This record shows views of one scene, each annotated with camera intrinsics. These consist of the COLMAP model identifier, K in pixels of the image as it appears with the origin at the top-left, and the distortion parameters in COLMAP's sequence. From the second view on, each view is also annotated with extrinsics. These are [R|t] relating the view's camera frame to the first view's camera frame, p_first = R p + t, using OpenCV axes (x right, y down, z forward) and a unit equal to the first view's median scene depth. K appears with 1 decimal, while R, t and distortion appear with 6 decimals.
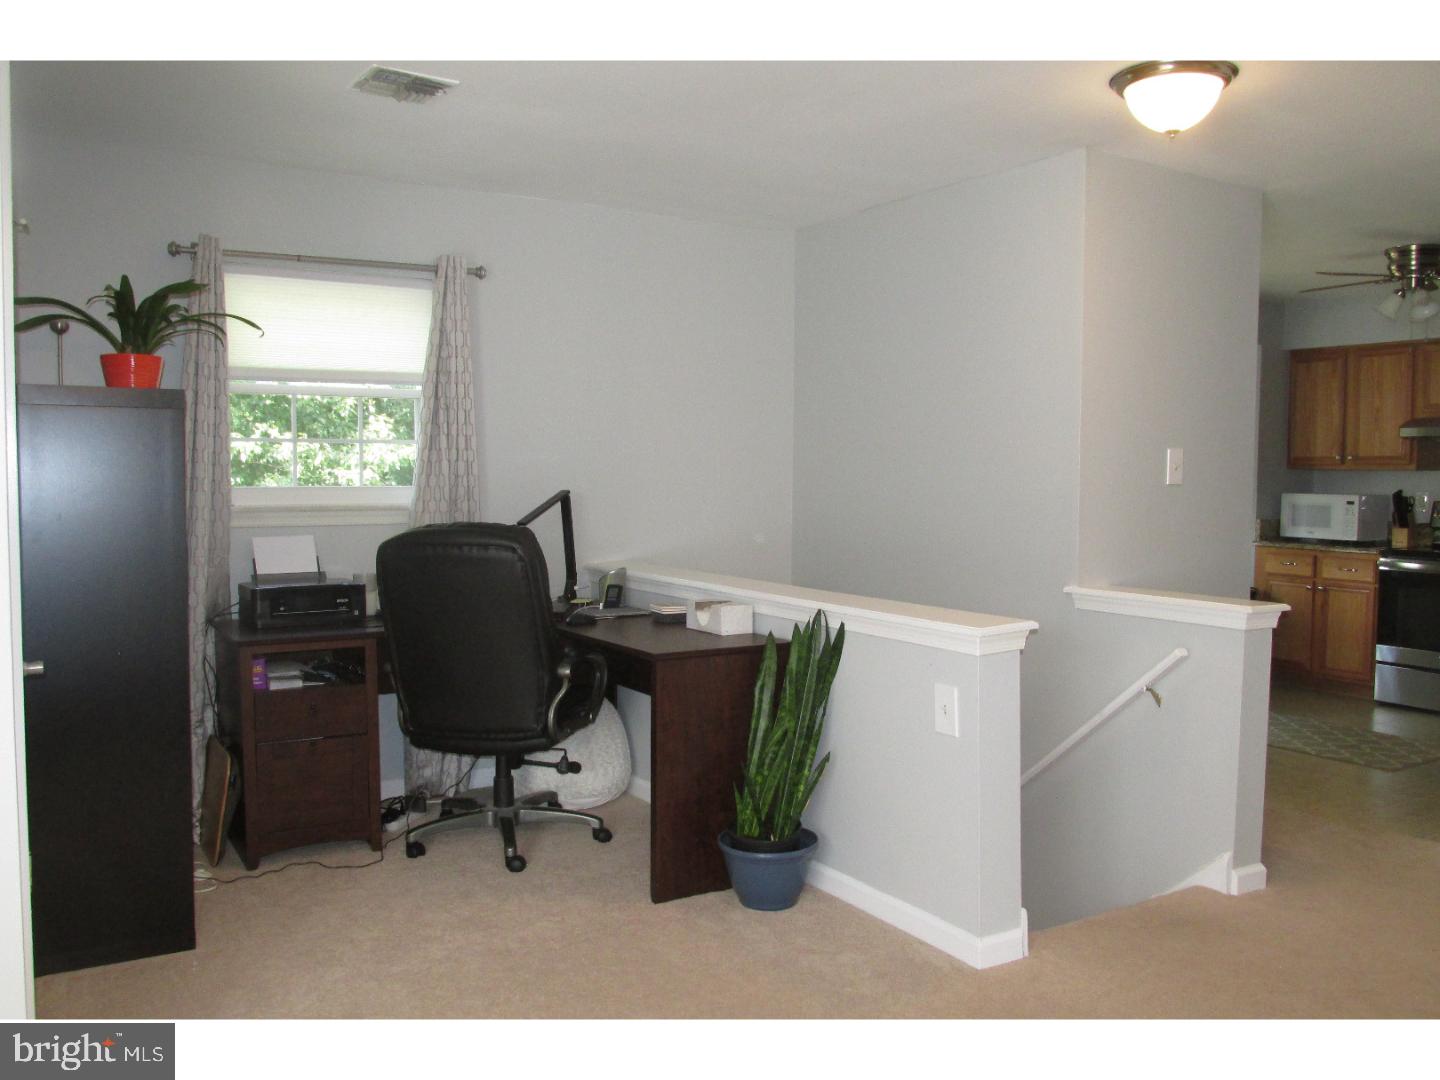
lens RADIAL K [[1183.1, 0, 719.9], [0, 1183.1, 536.4], [0, 0, 1]] dist [-0.034847, -0.002124]
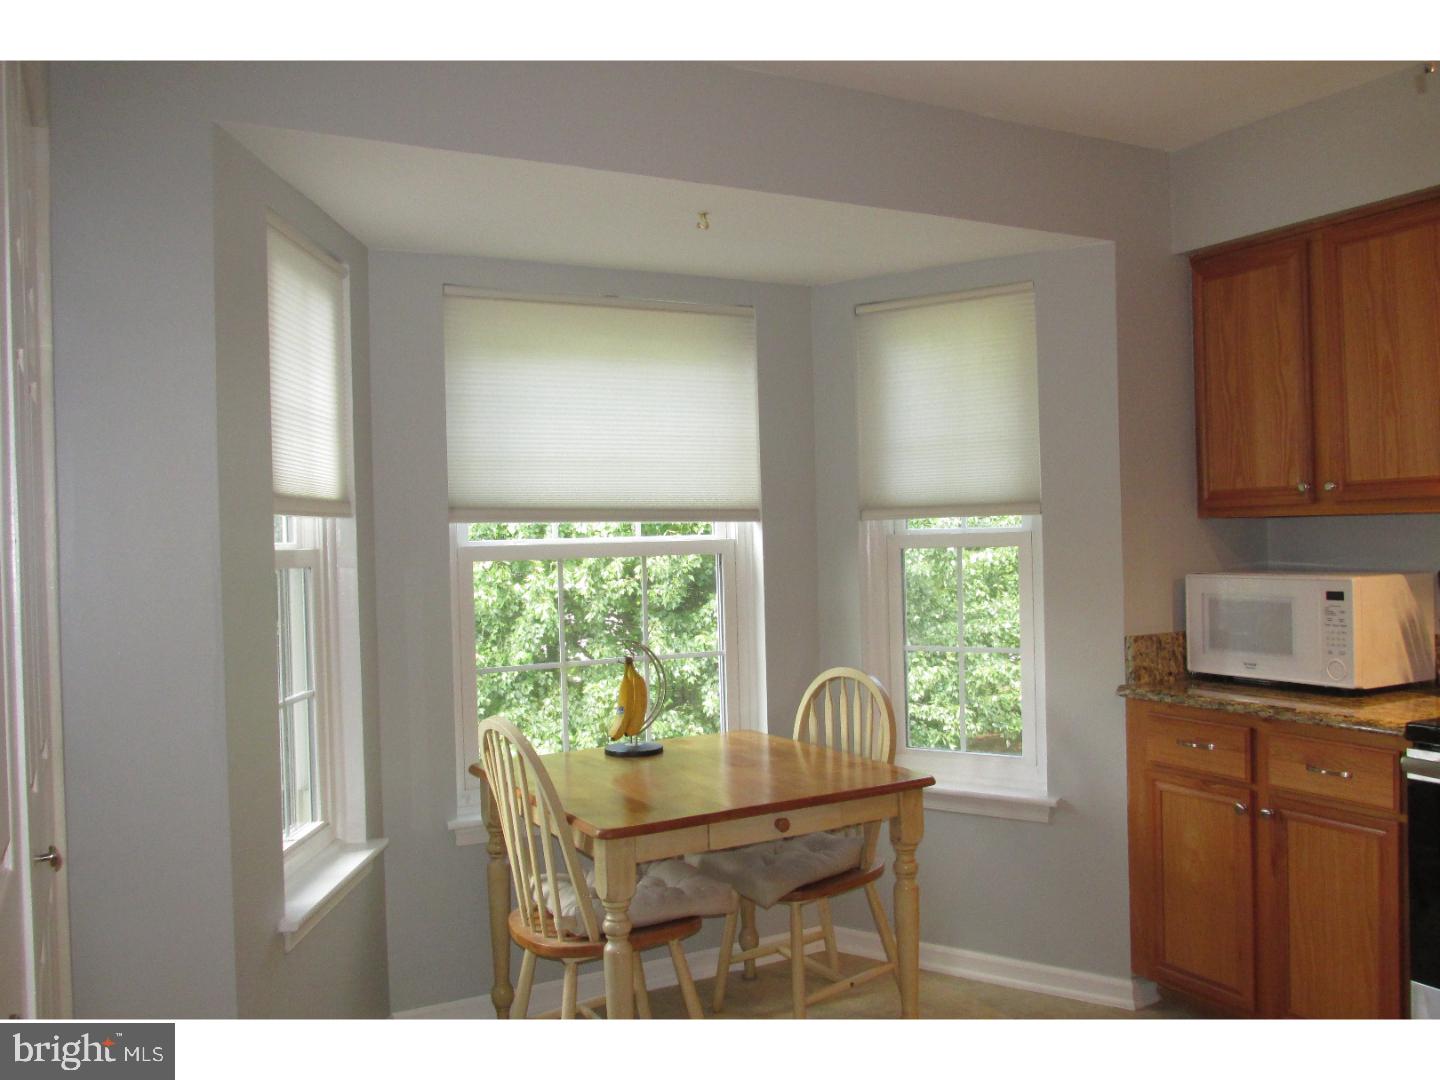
lens RADIAL K [[1183.1, 0, 719.9], [0, 1183.1, 536.4], [0, 0, 1]] dist [-0.034847, -0.002124]
pose [[0.997810, -0.032615, -0.057547, 0.543868], [0.029057, 0.997677, -0.061610, -0.047572], [0.059423, 0.059803, 0.996440, 0.902073]]
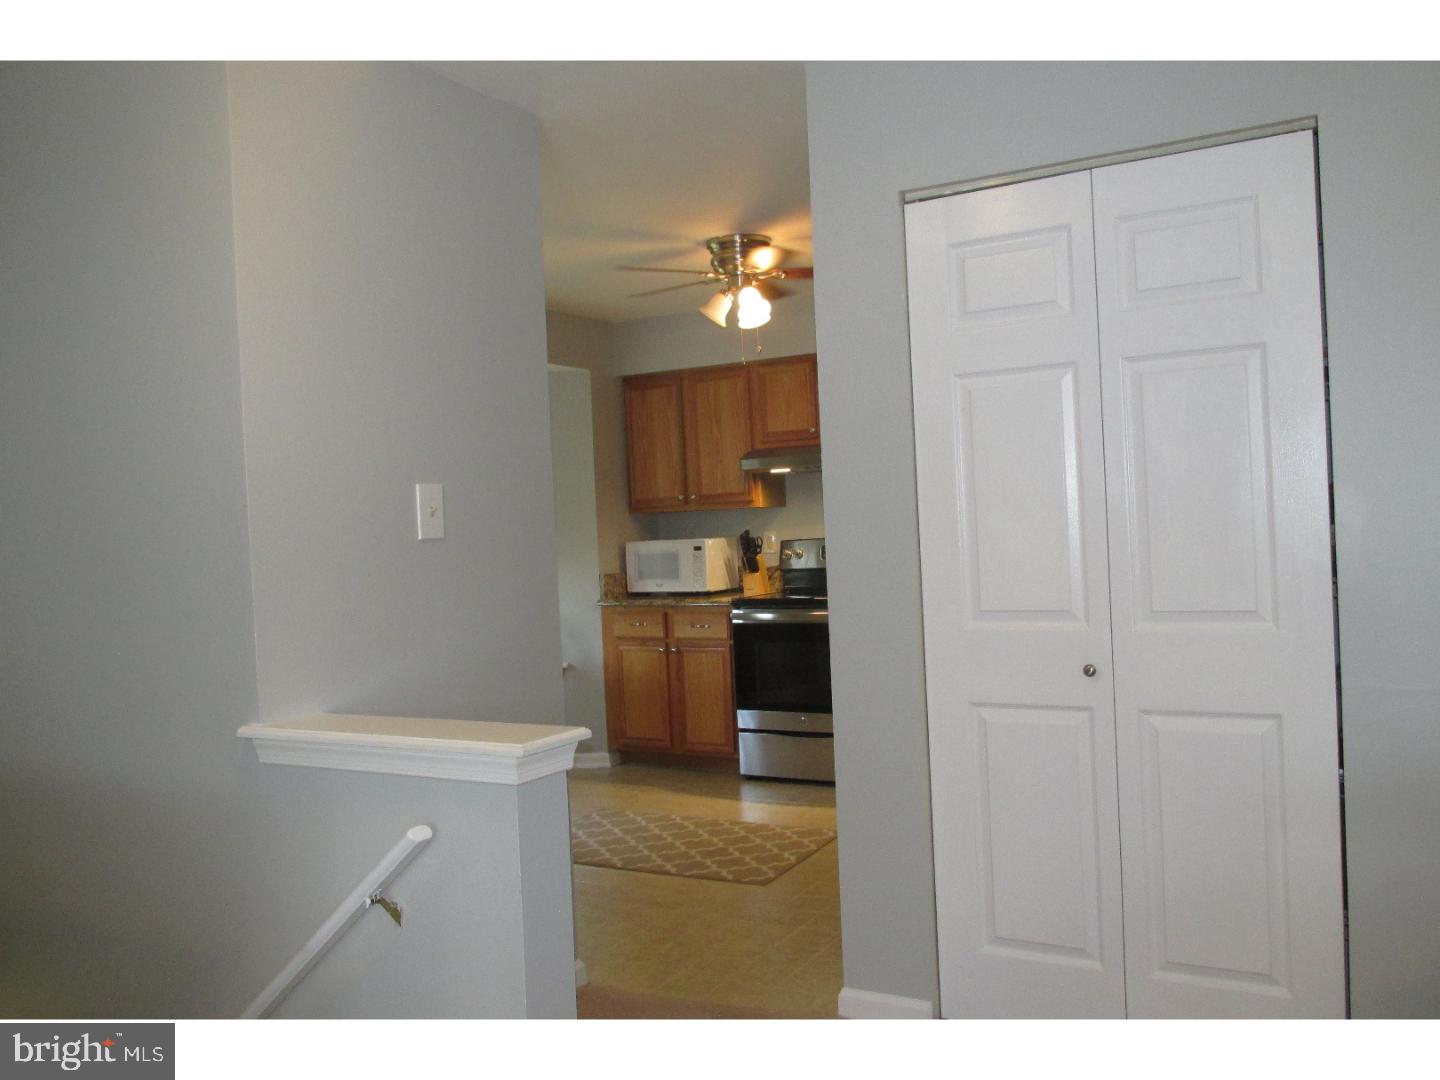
lens RADIAL K [[1183.1, 0, 719.9], [0, 1183.1, 536.4], [0, 0, 1]] dist [-0.034847, -0.002124]
pose [[0.876167, -0.055511, 0.478800, 0.206061], [0.081338, 0.996128, -0.033353, -0.010722], [-0.475095, 0.068167, 0.877290, 0.342018]]
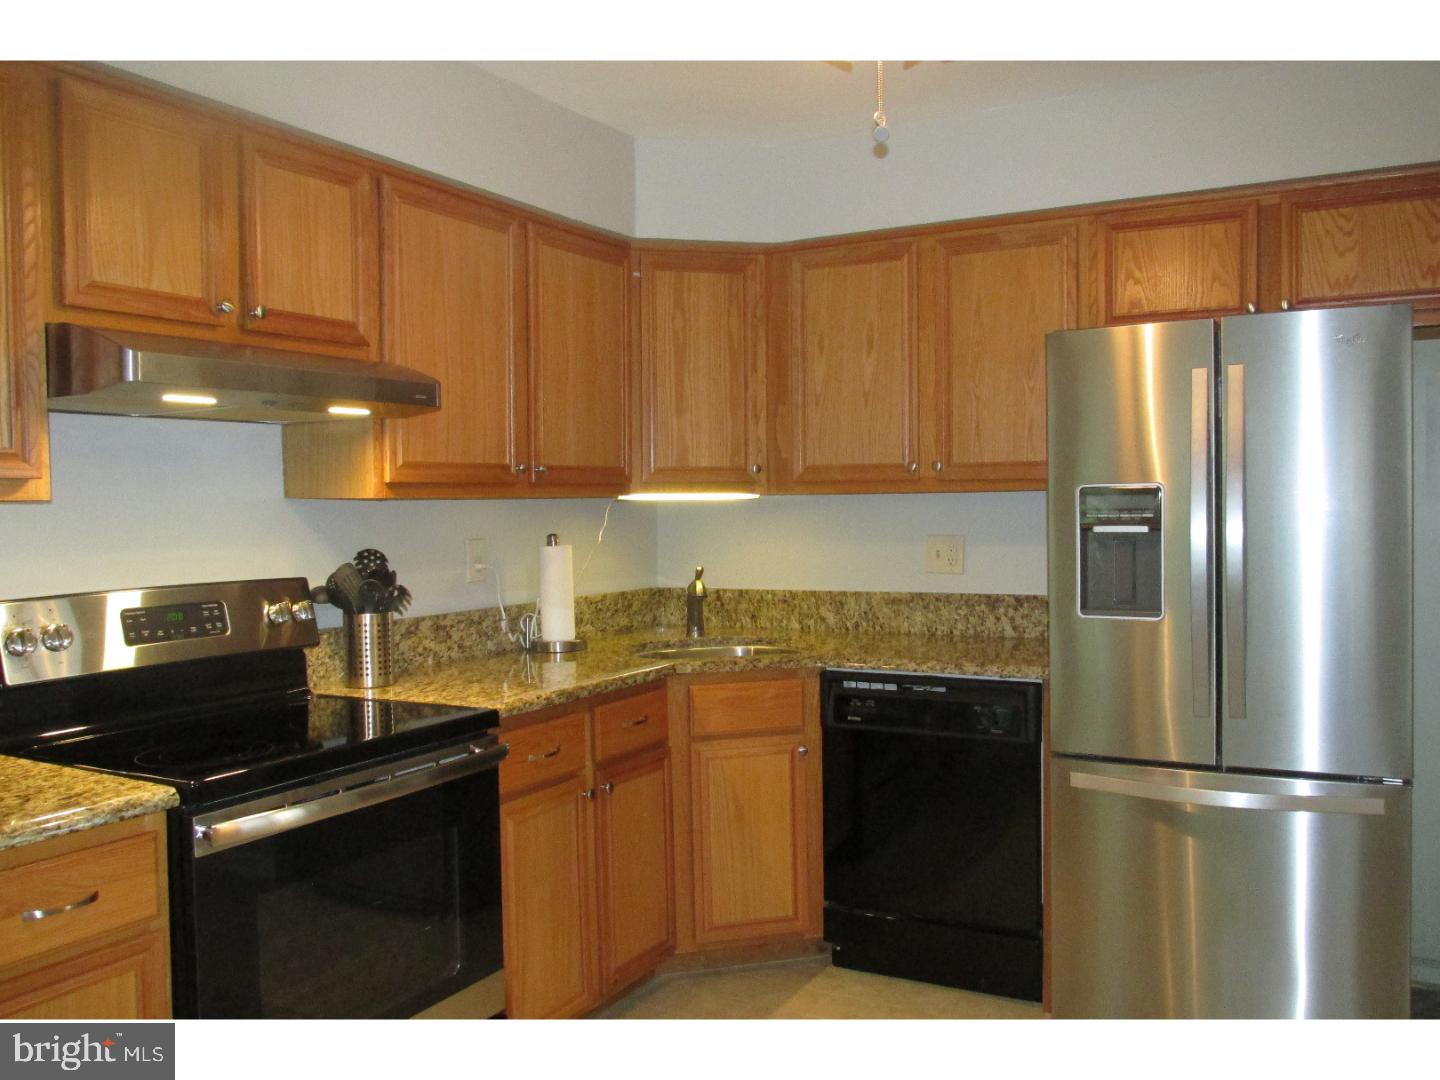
lens RADIAL K [[1183.1, 0, 719.9], [0, 1183.1, 536.4], [0, 0, 1]] dist [-0.034847, -0.002124]
pose [[-0.497711, -0.023638, 0.867021, 0.389927], [0.065128, 0.995788, 0.064535, -0.084217], [-0.864894, 0.088587, -0.494075, 1.511909]]
